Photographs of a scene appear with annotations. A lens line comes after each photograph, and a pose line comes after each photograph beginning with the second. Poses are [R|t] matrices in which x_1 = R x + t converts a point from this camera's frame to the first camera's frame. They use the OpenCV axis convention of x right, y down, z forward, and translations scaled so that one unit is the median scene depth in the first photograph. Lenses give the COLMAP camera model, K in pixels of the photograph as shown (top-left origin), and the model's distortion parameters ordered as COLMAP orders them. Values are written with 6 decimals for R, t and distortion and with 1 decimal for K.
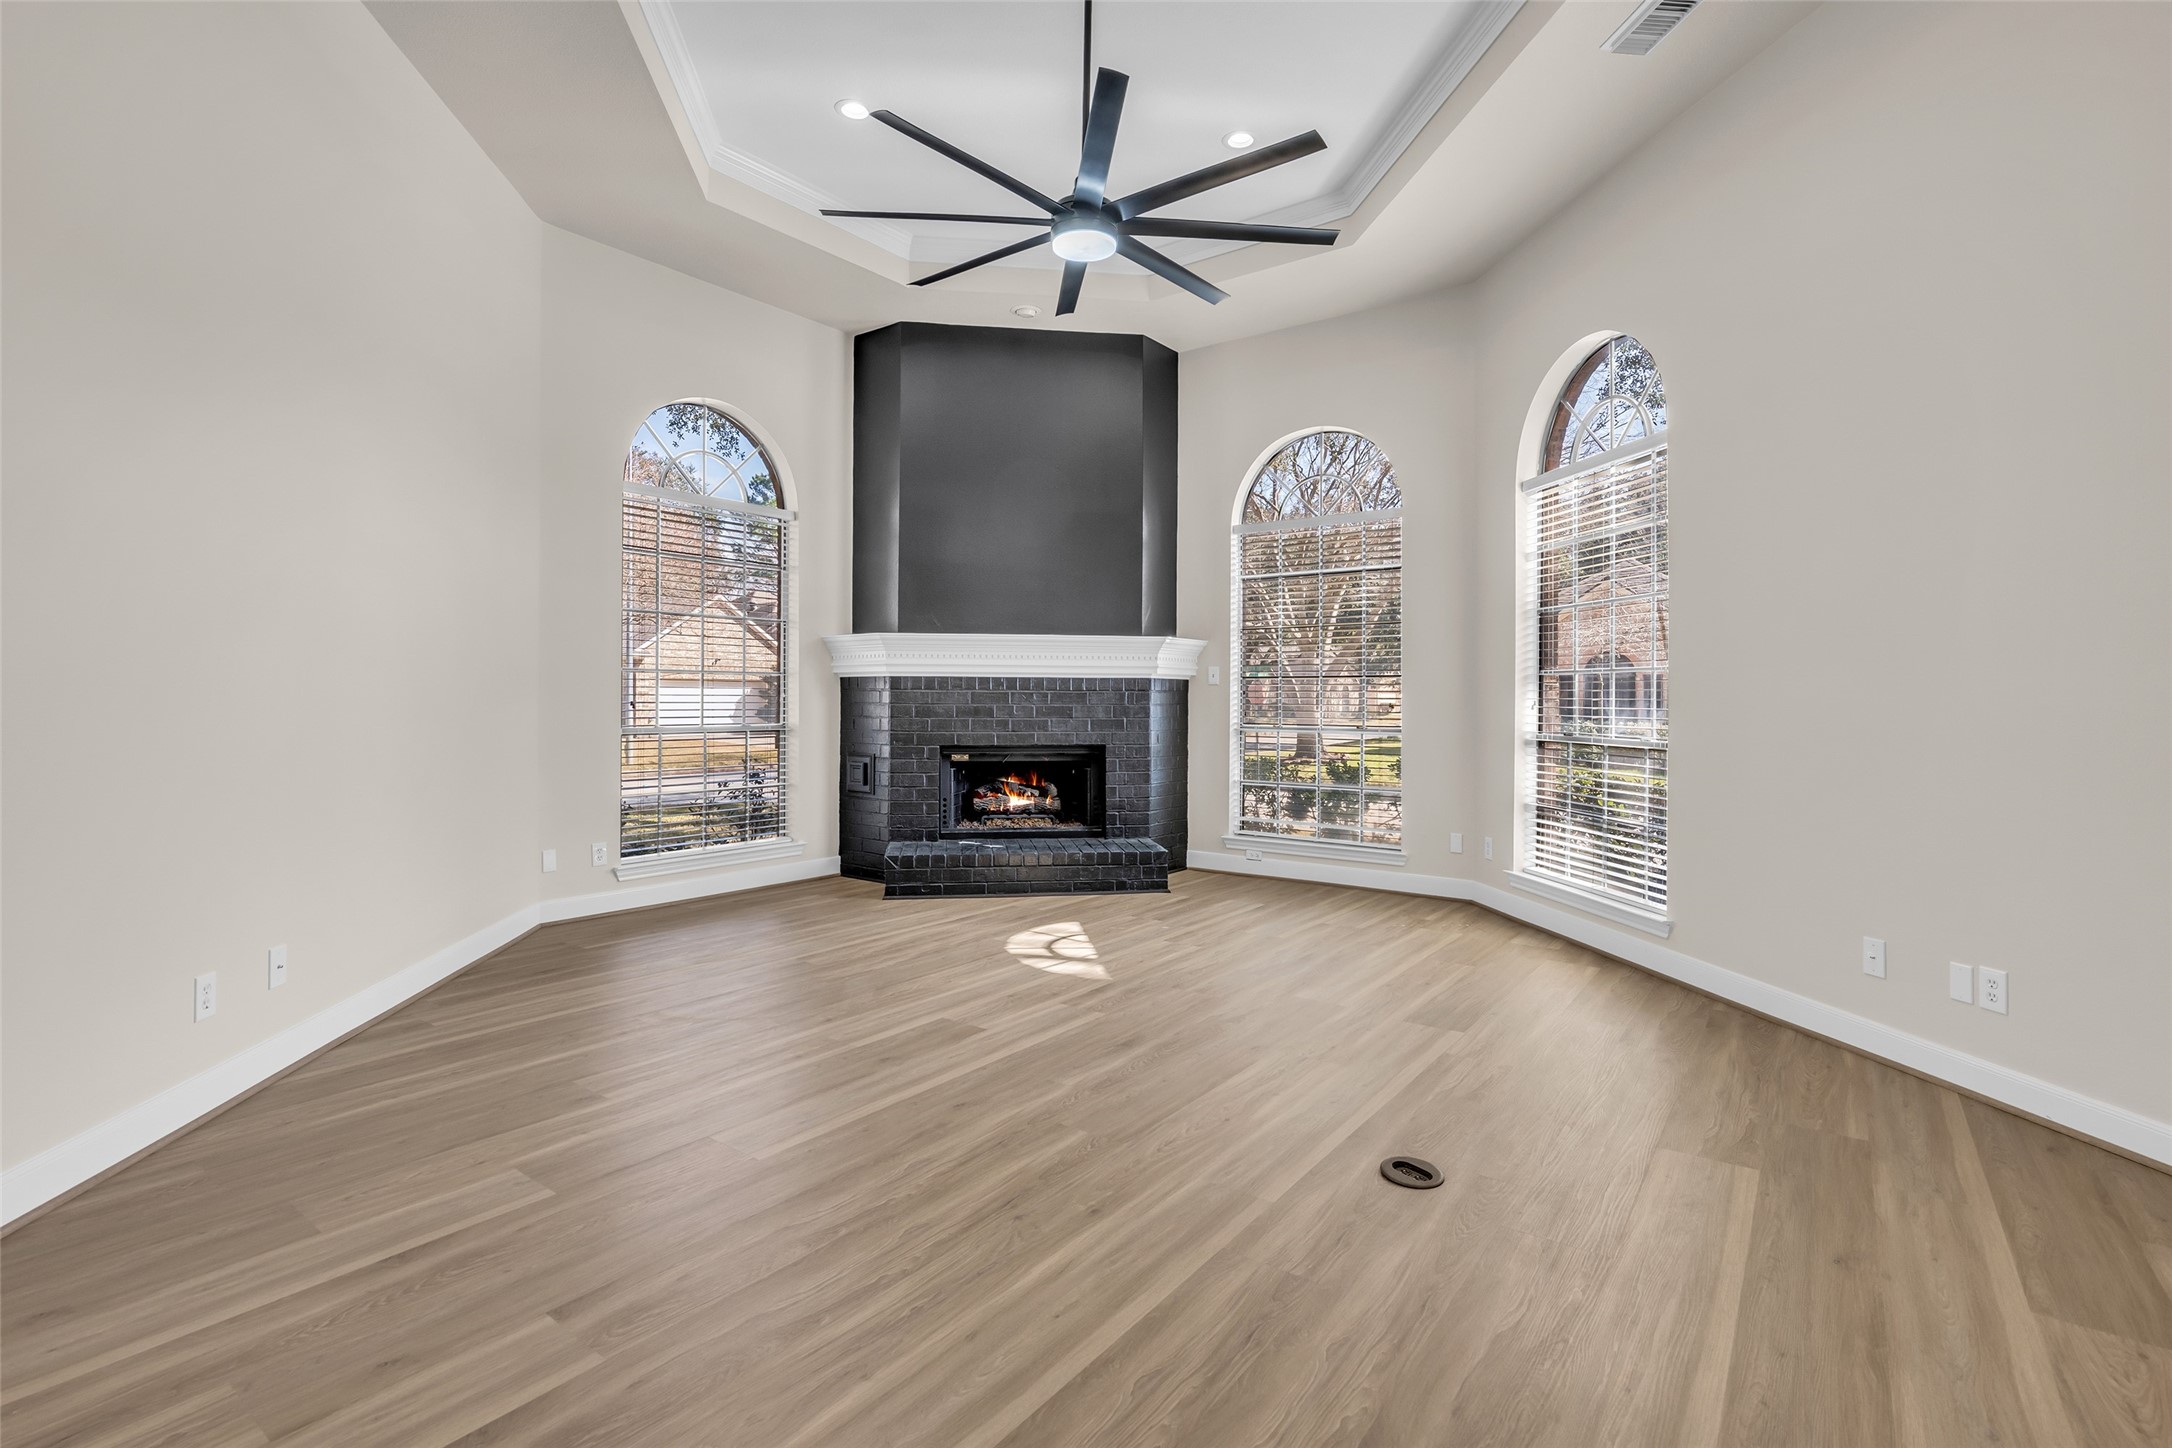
lens RADIAL K [[1005.6, 0, 1081.1], [0, 1005.6, 726.4], [0, 0, 1]] dist [-0.013885, 0.000267]
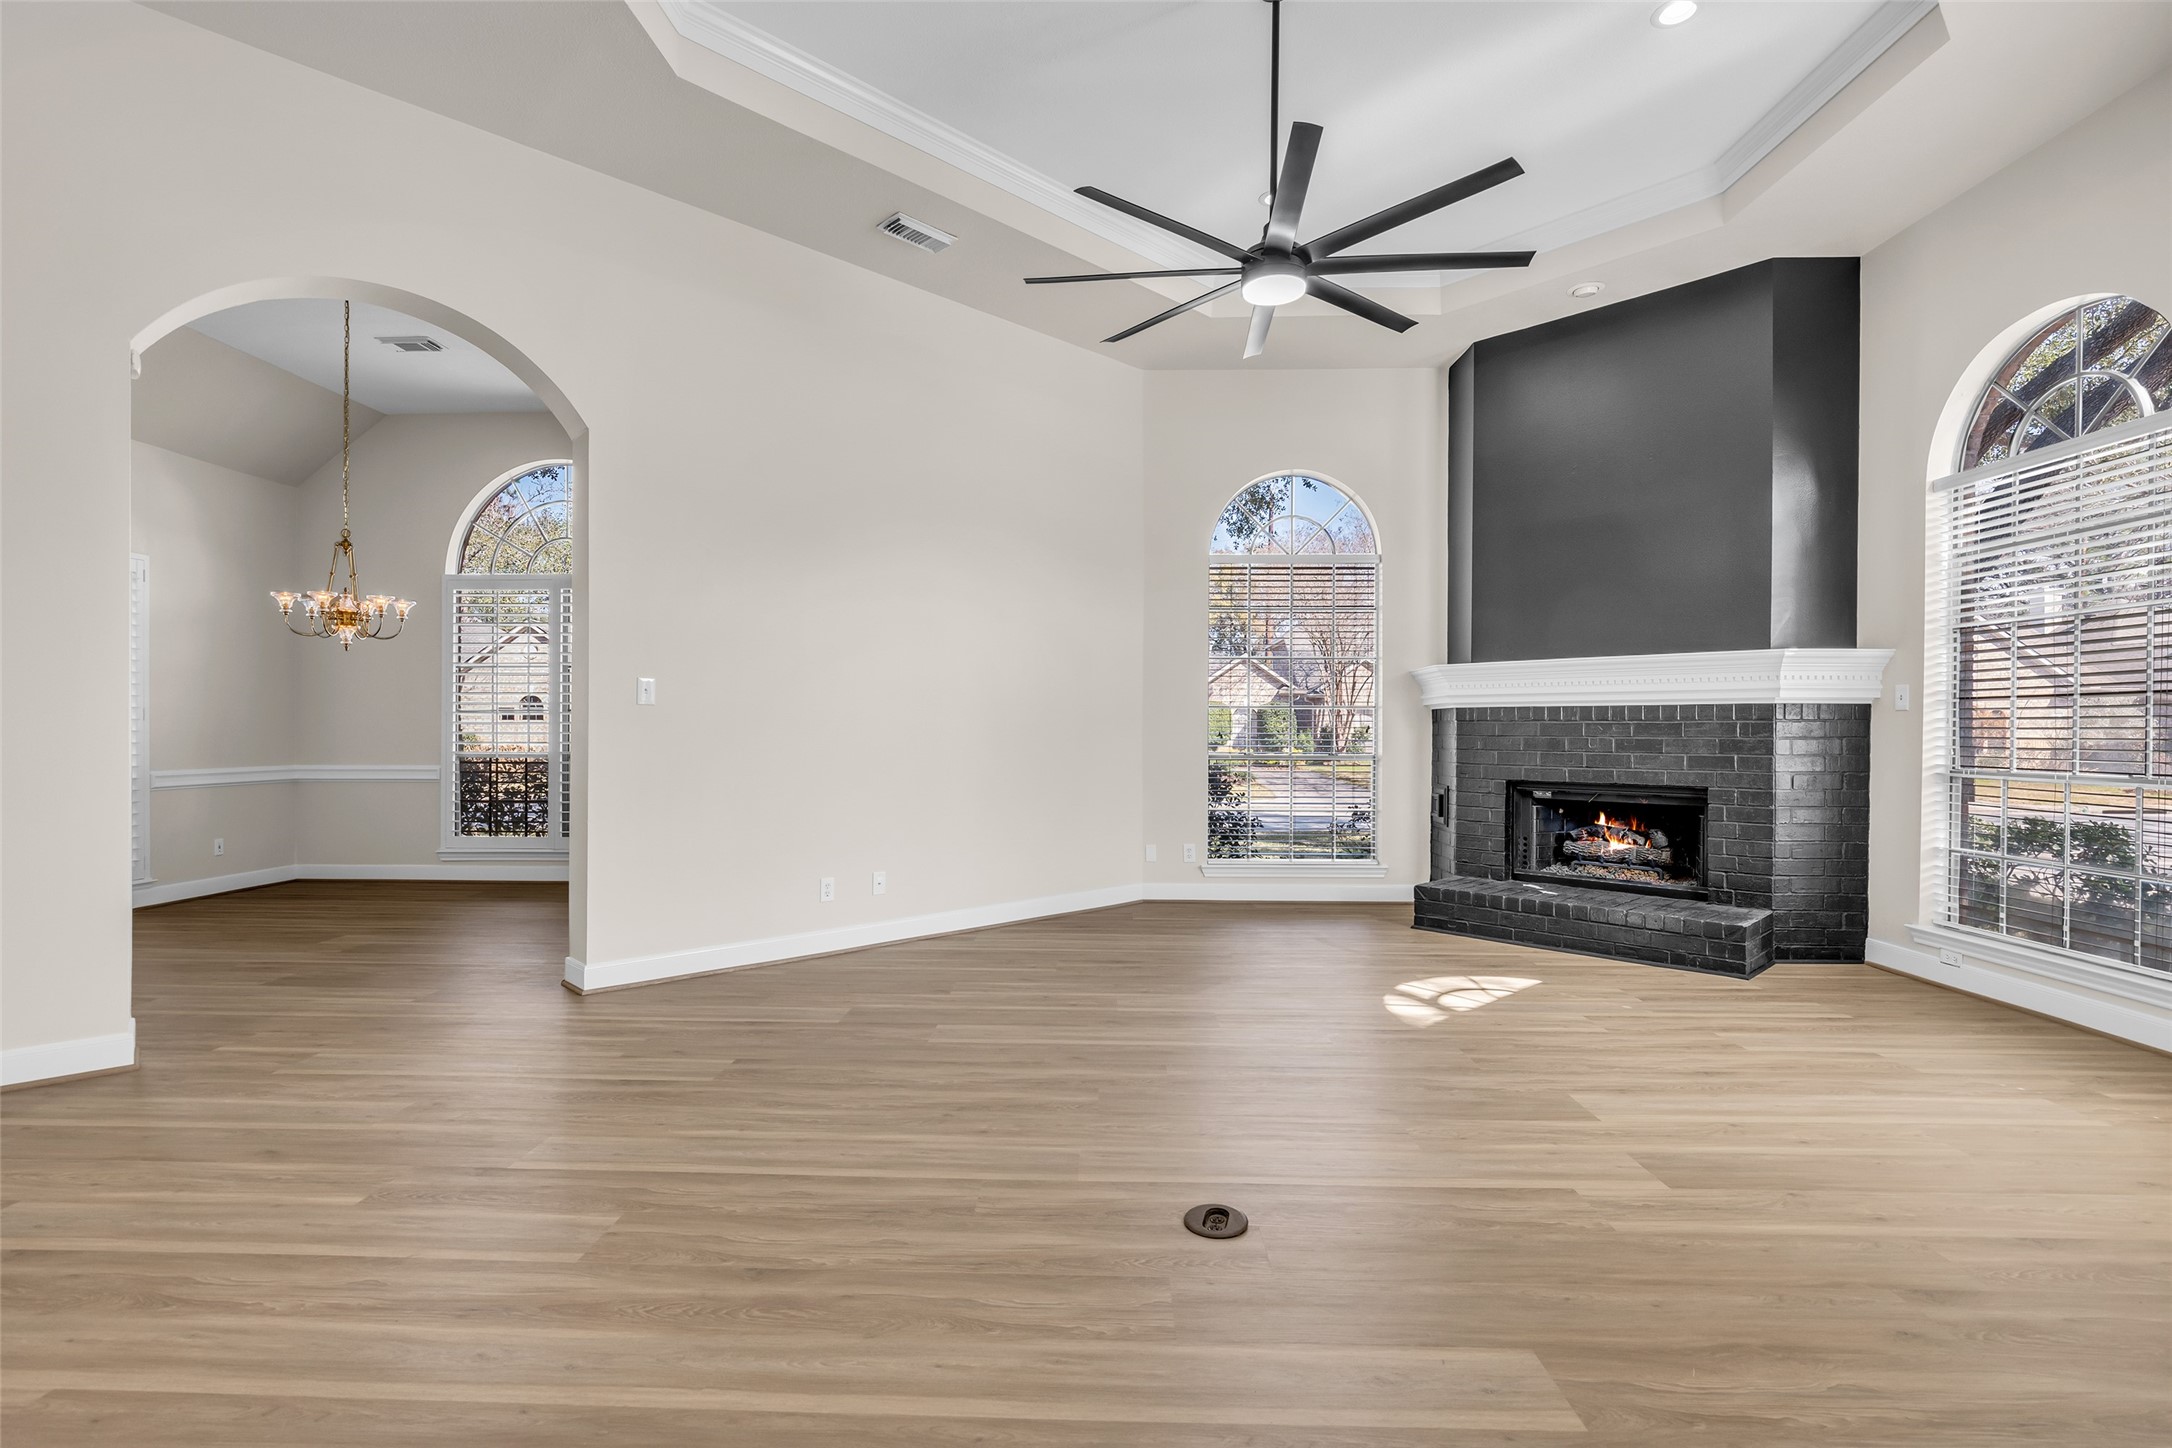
lens RADIAL K [[999.9, 0, 1078.8], [0, 999.9, 729.3], [0, 0, 1]] dist [-0.012963, -0.000259]
pose [[0.577507, -0.003318, -0.816379, 0.392128], [-0.022944, 0.999531, -0.020293, -0.000467], [0.816063, 0.030451, 0.577160, 0.125148]]
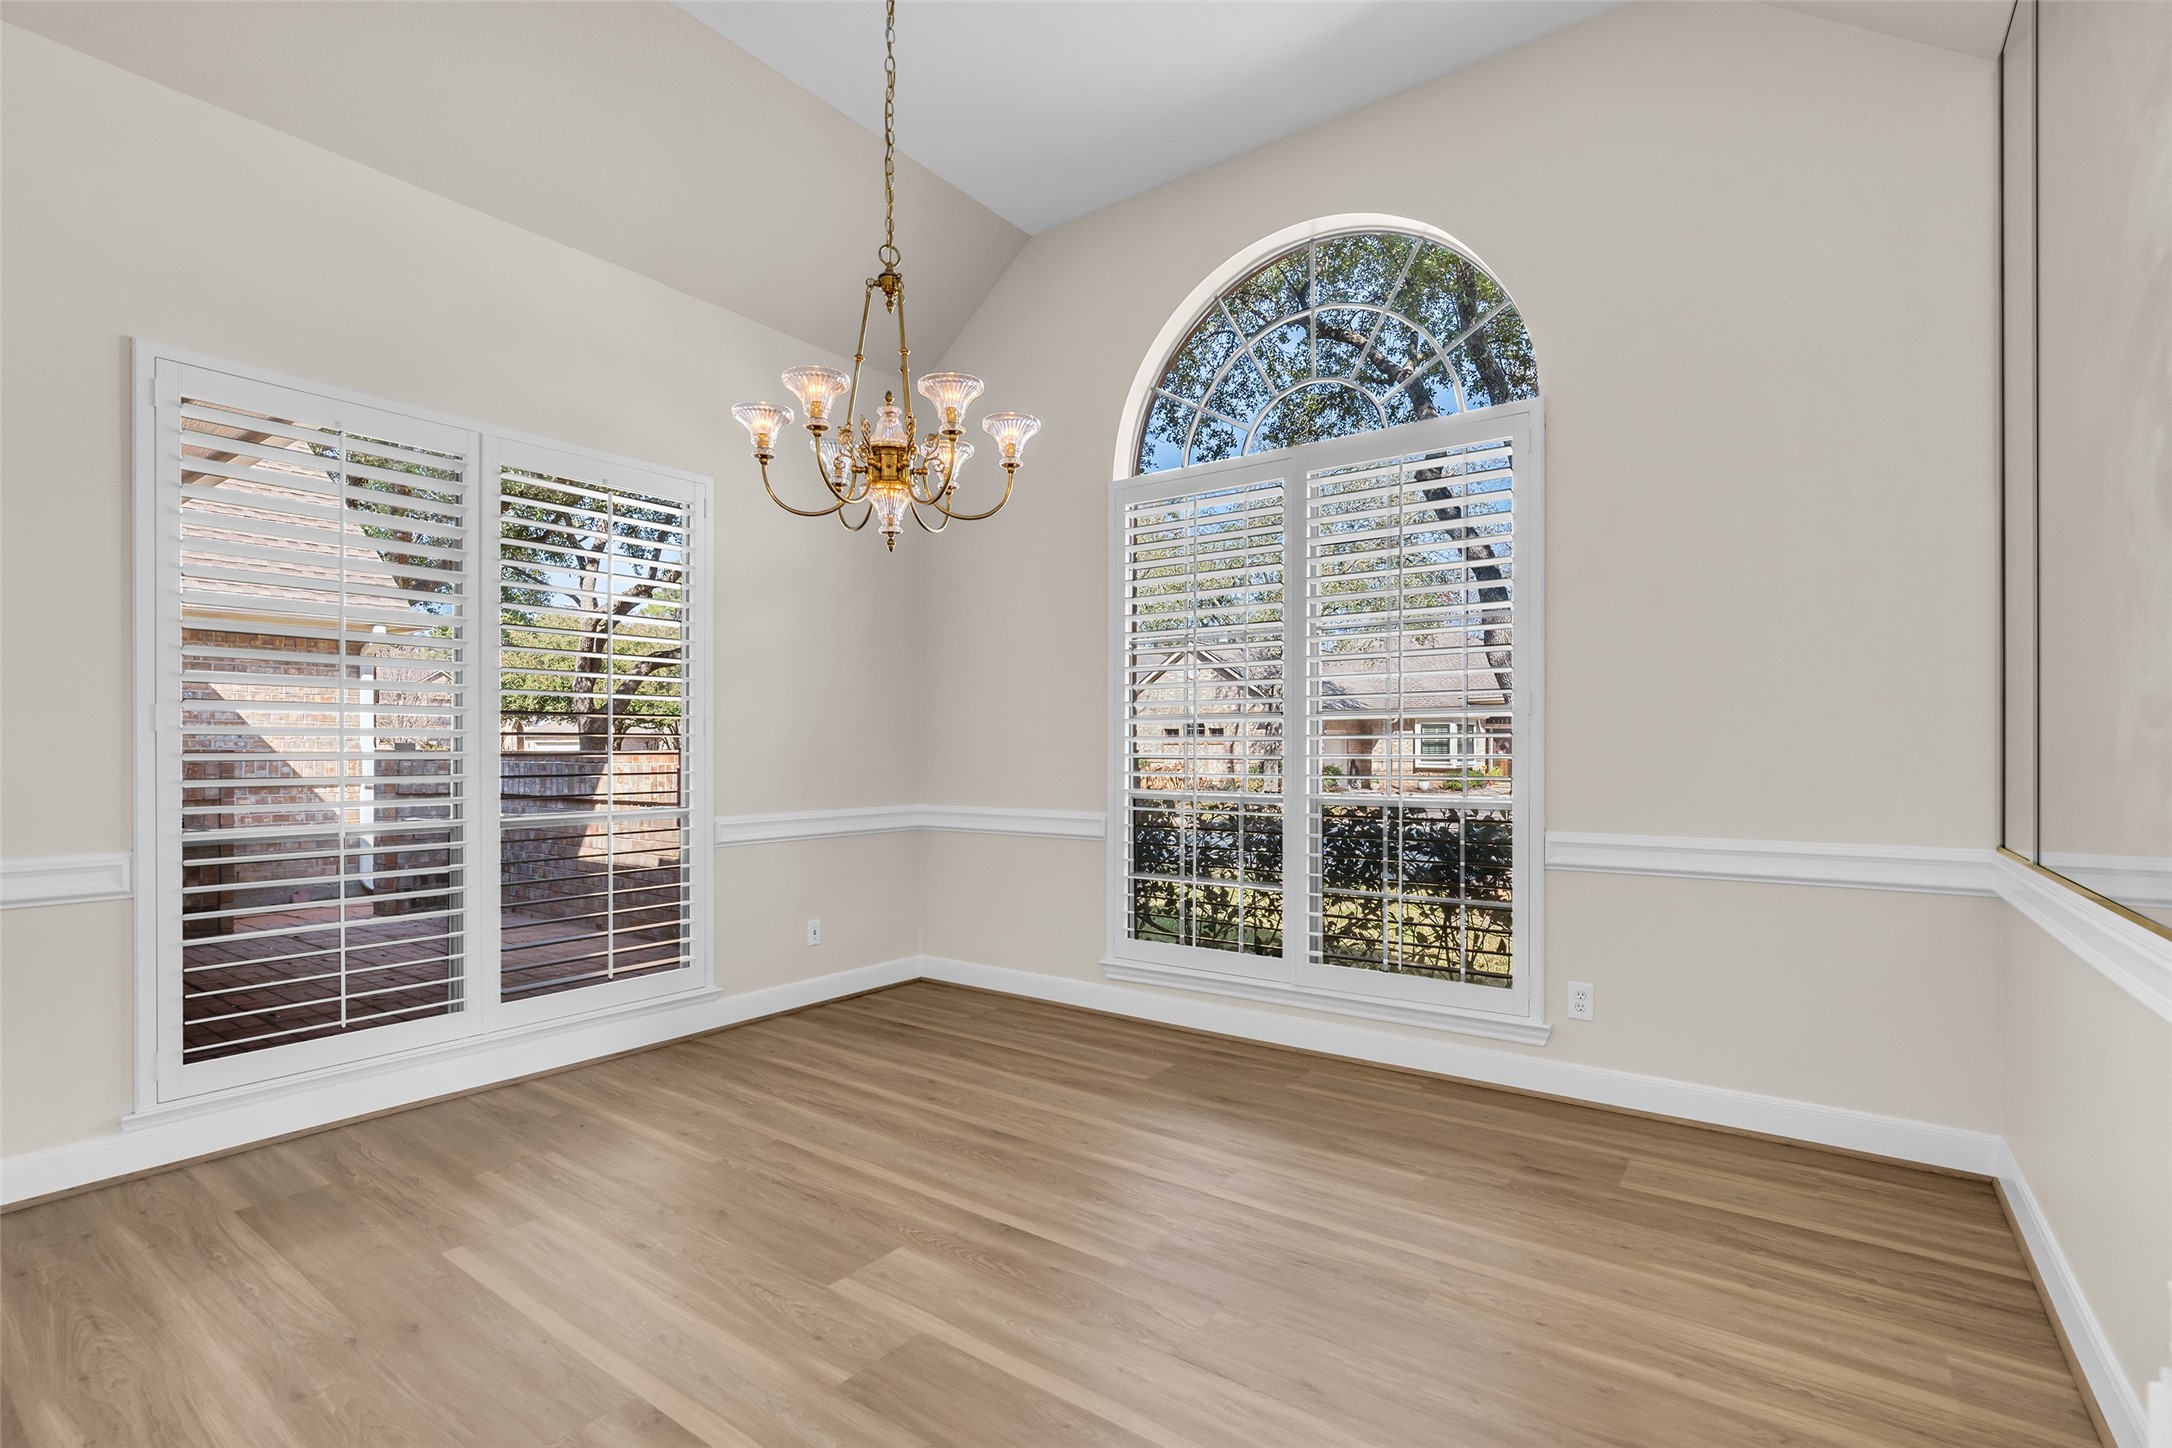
lens RADIAL K [[992.3, 0, 1077.8], [0, 992.3, 759.6], [0, 0, 1]] dist [-0.014834, -0.000169]
pose [[0.006055, 0.005738, -0.999965, -0.326715], [-0.026592, 0.999631, 0.005575, -0.003174], [0.999628, 0.026558, 0.006205, 0.164547]]
